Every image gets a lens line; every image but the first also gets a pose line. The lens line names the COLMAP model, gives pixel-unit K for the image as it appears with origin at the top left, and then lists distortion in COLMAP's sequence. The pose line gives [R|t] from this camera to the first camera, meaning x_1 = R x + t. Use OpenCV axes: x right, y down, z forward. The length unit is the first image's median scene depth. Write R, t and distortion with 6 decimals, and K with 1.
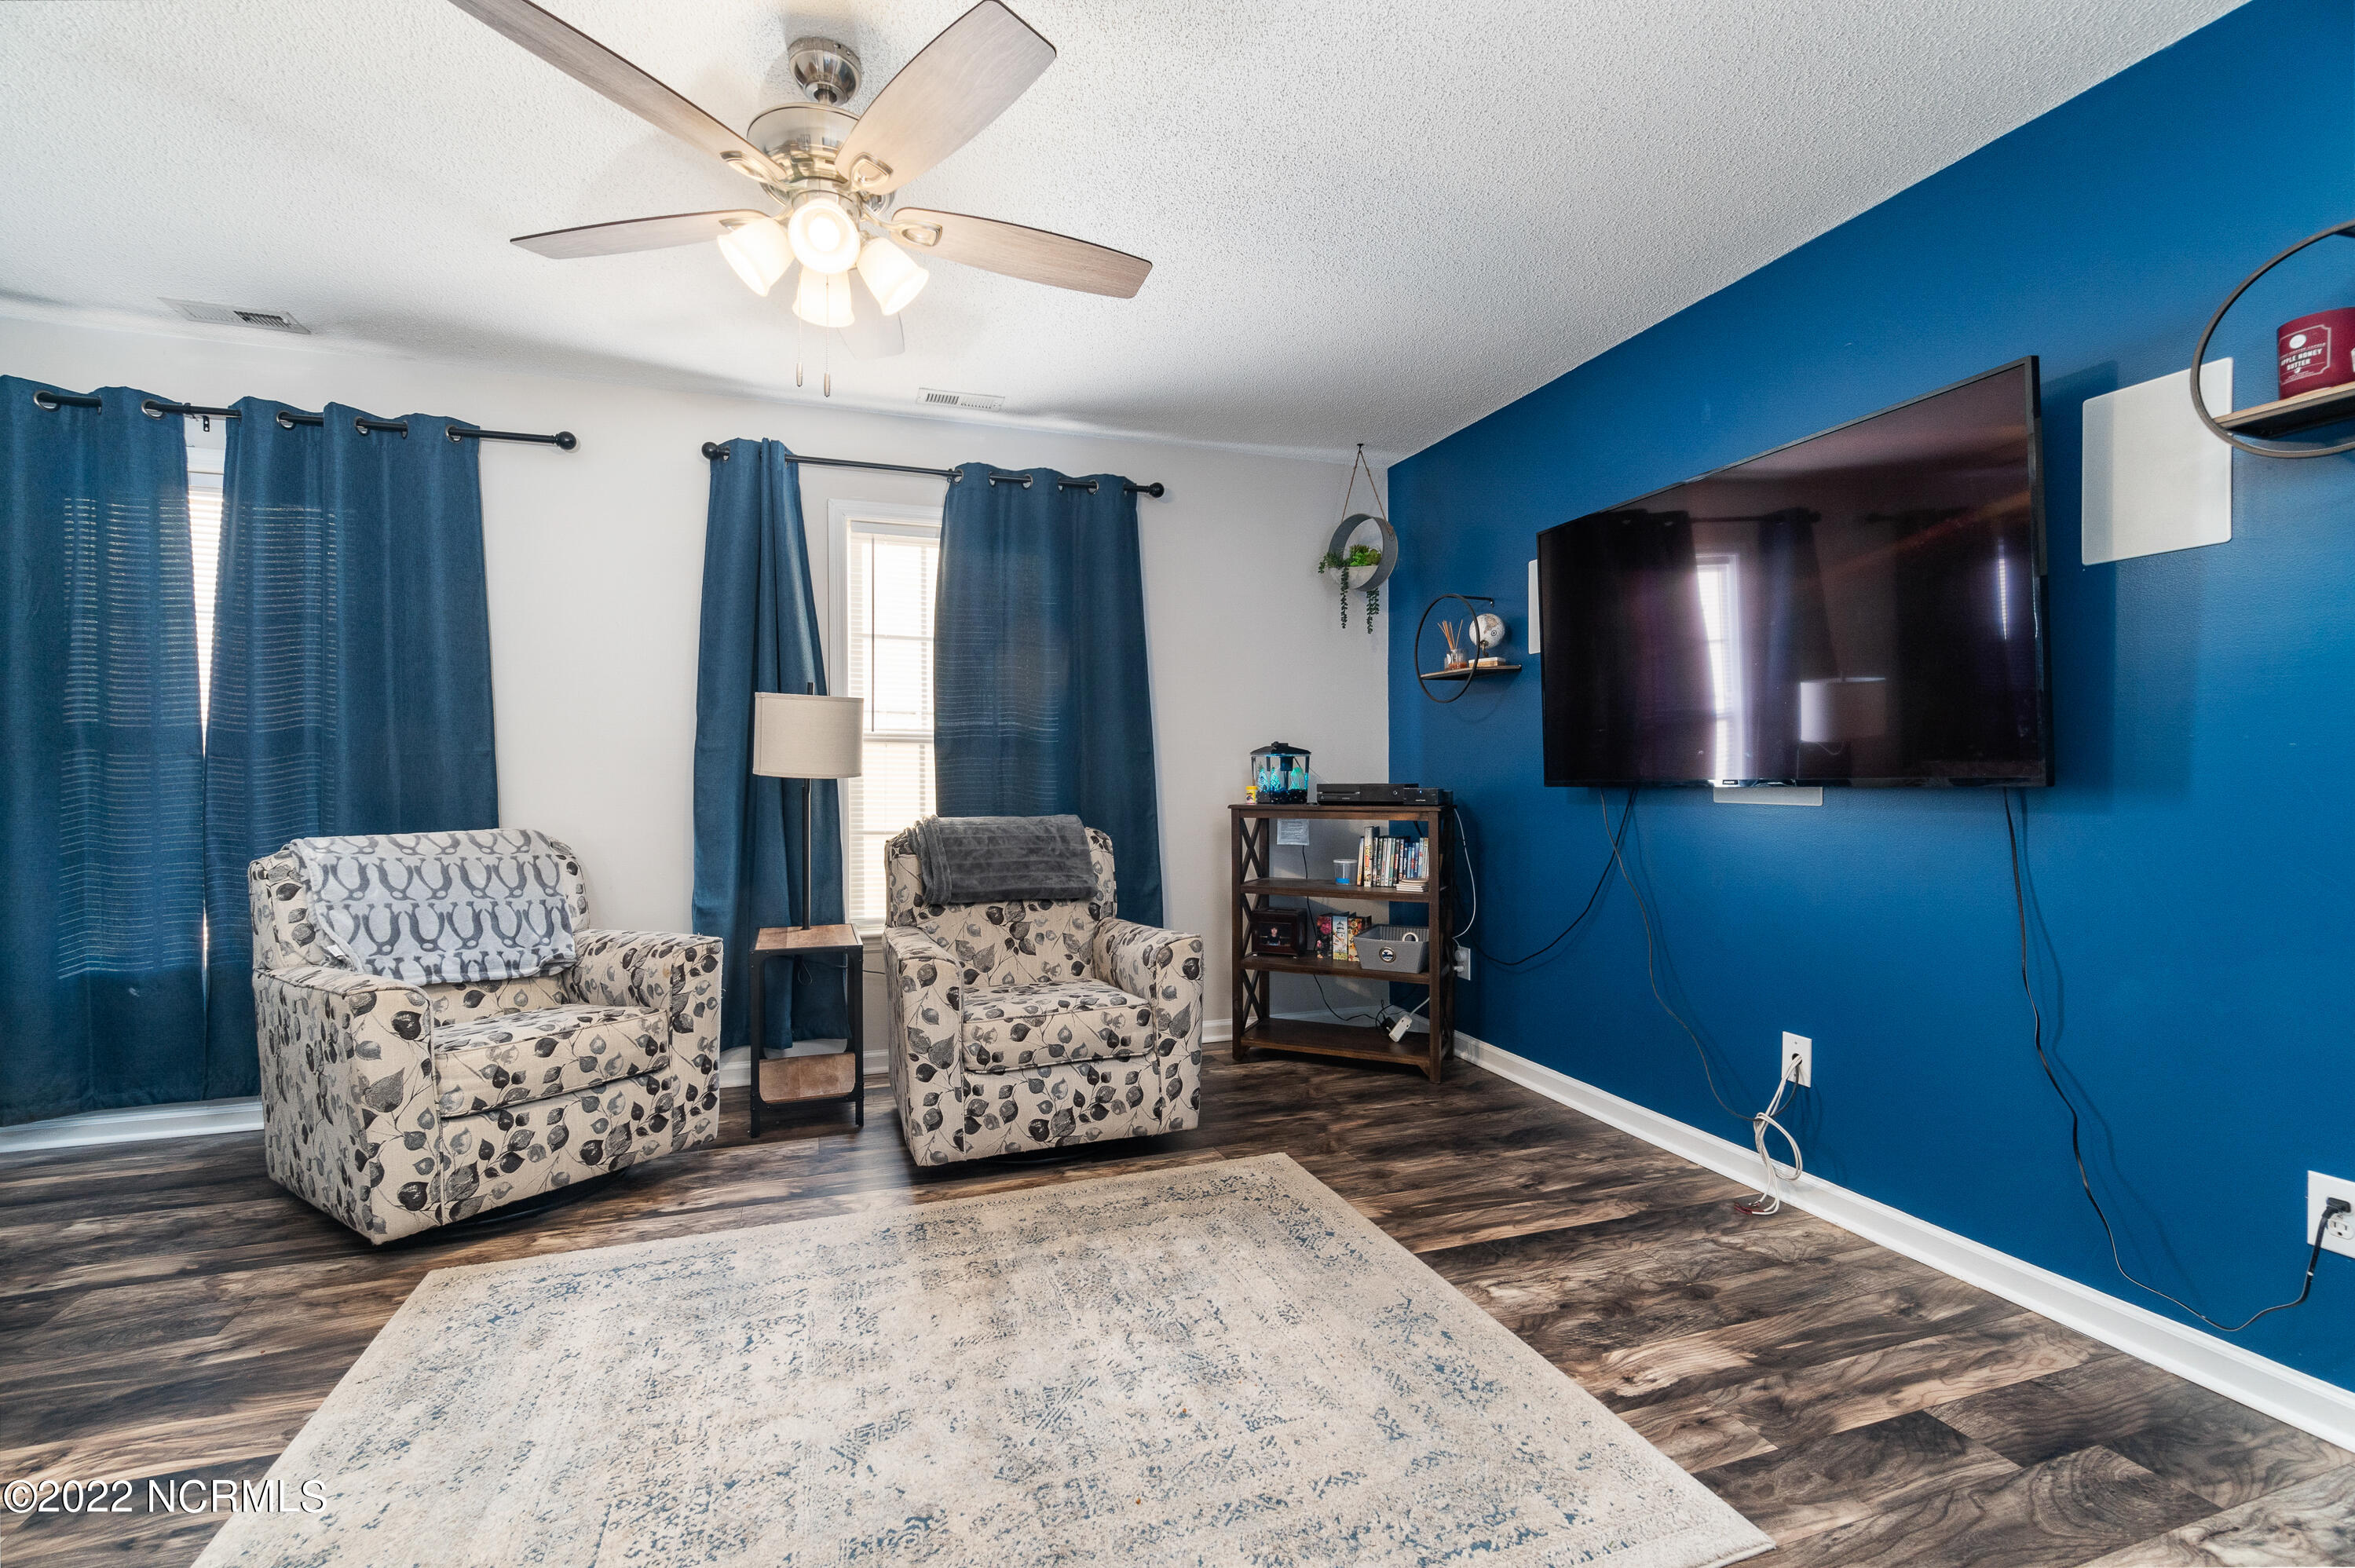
lens RADIAL K [[1022.1, 0, 1169.0], [0, 1022.1, 778.7], [0, 0, 1]] dist [0.000333, 0.000398]
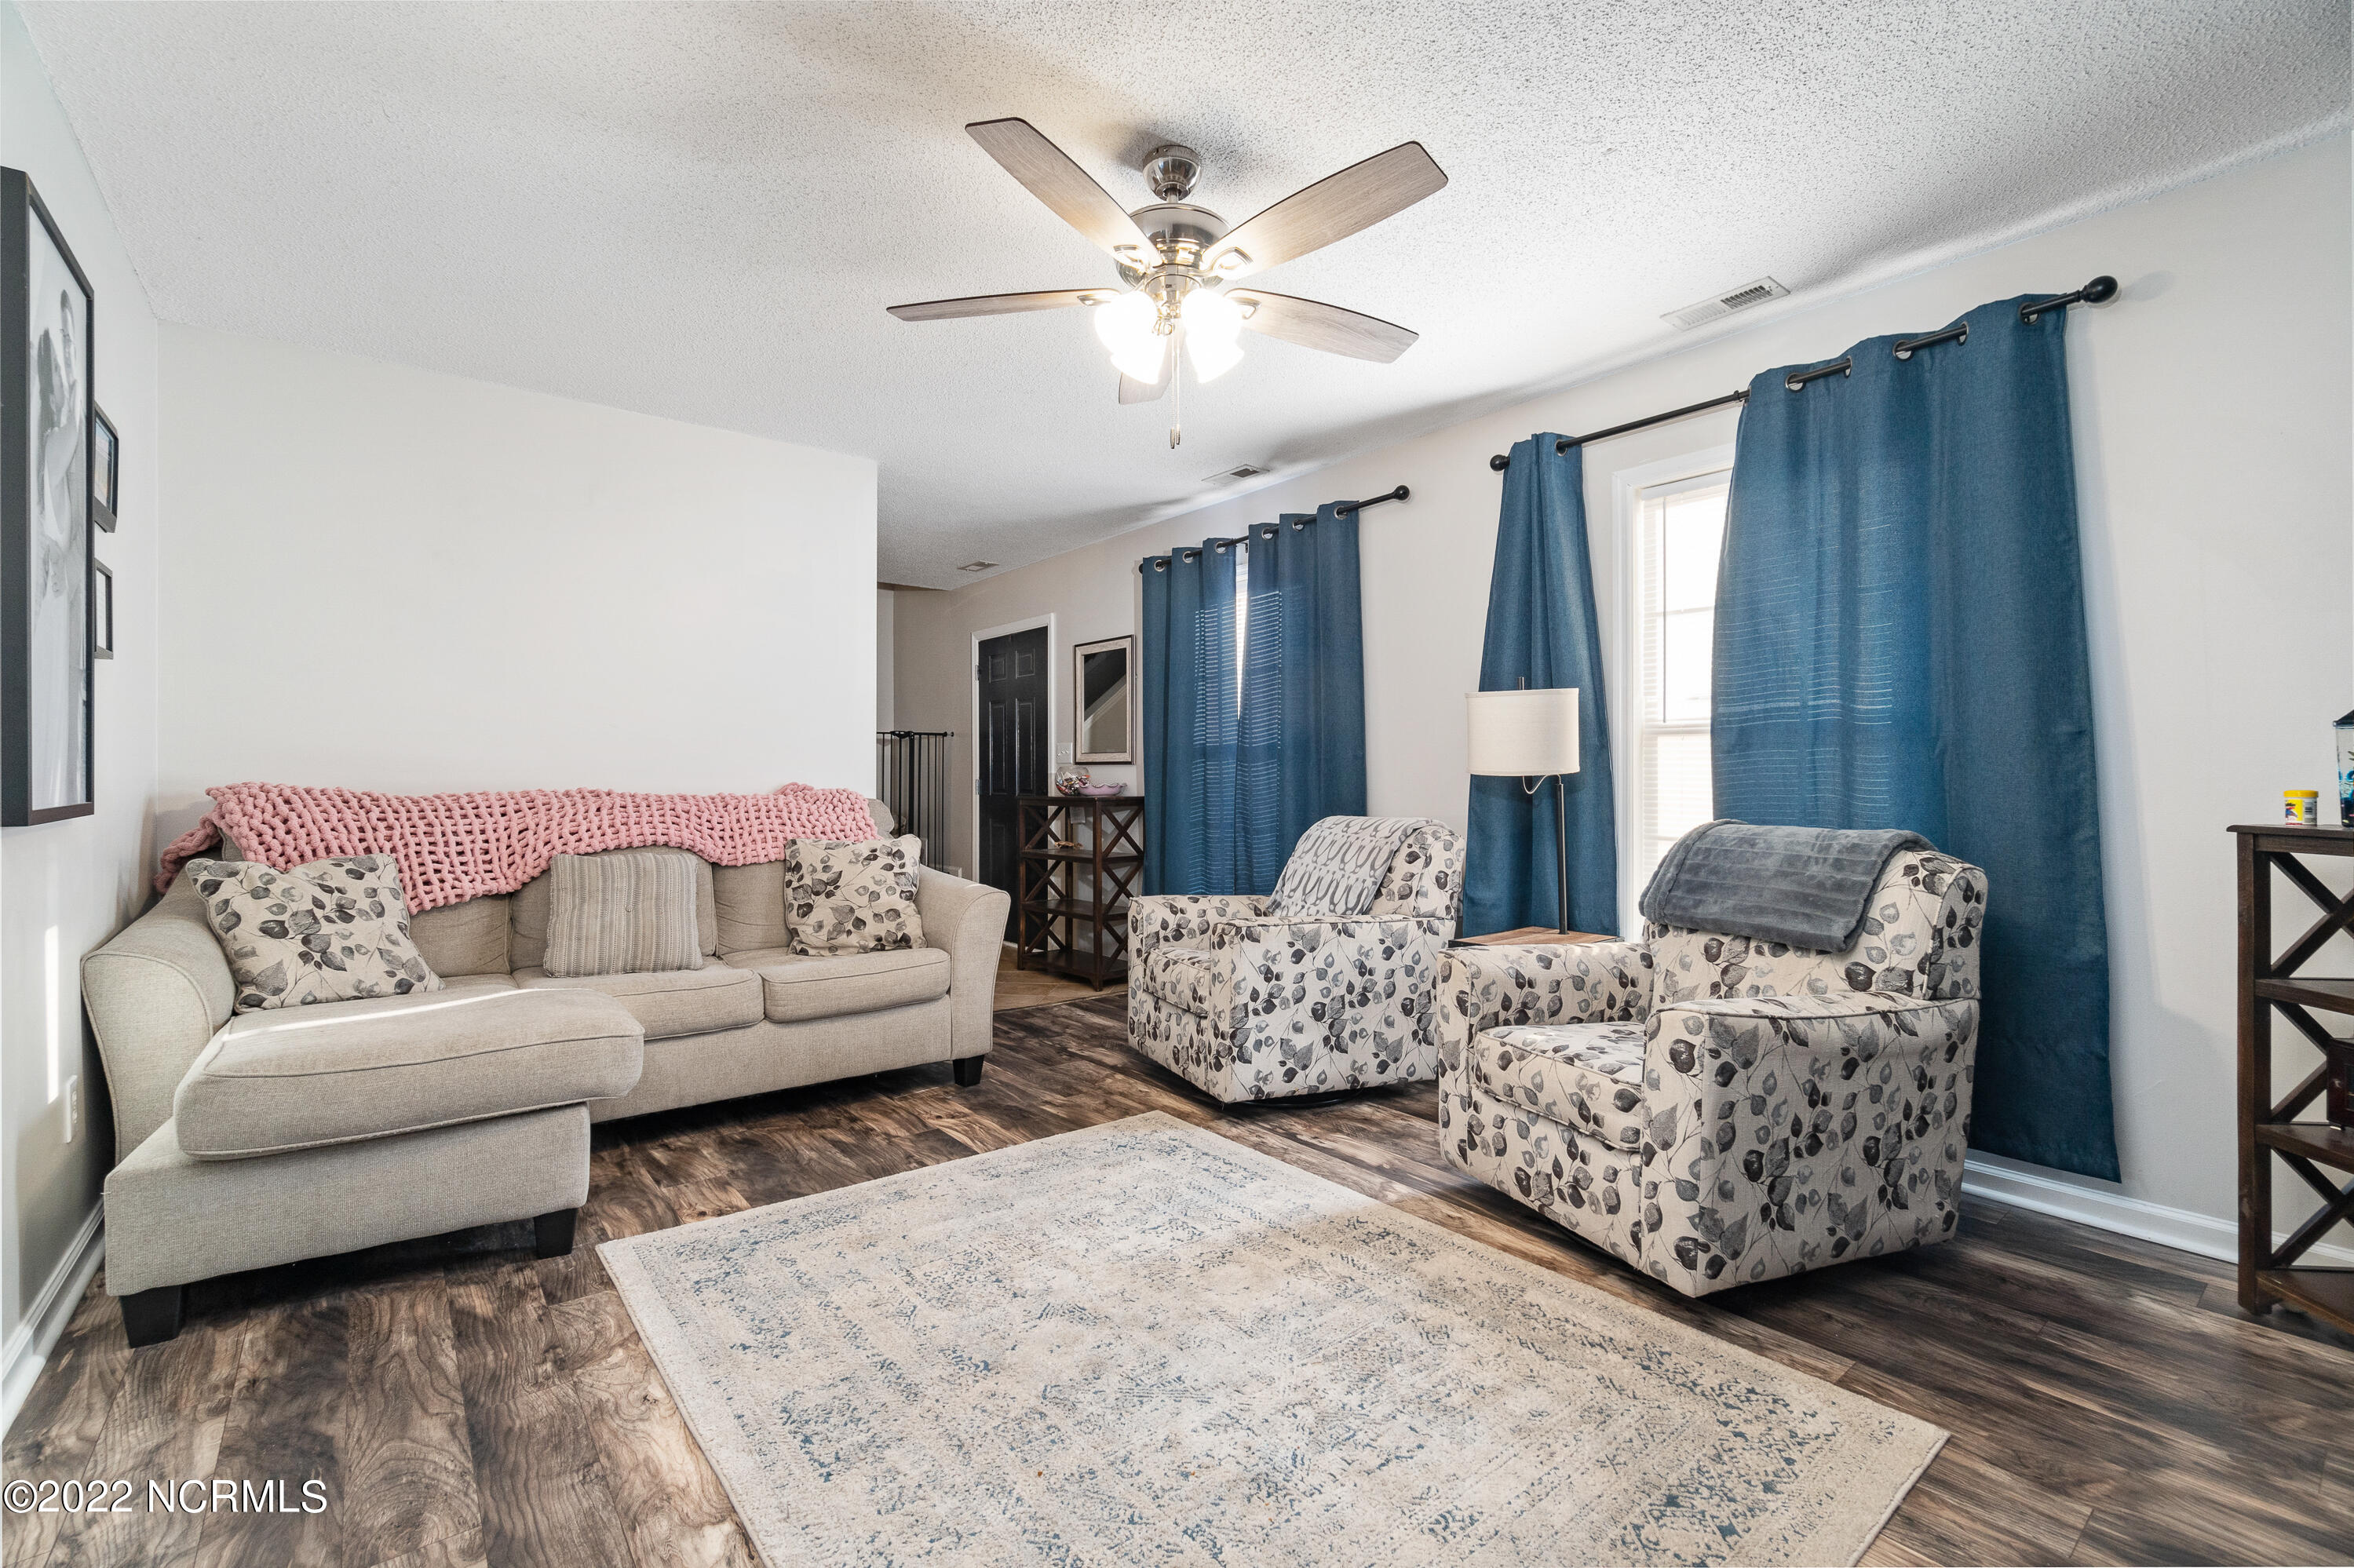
lens RADIAL K [[1021.6, 0, 1168.5], [0, 1021.6, 778.7], [0, 0, 1]] dist [0.000333, 0.000398]
pose [[0.325762, 0.001732, -0.945450, 0.485739], [-0.000694, 0.999998, 0.001593, 0.000951], [0.945452, 0.000137, 0.325763, 0.385023]]
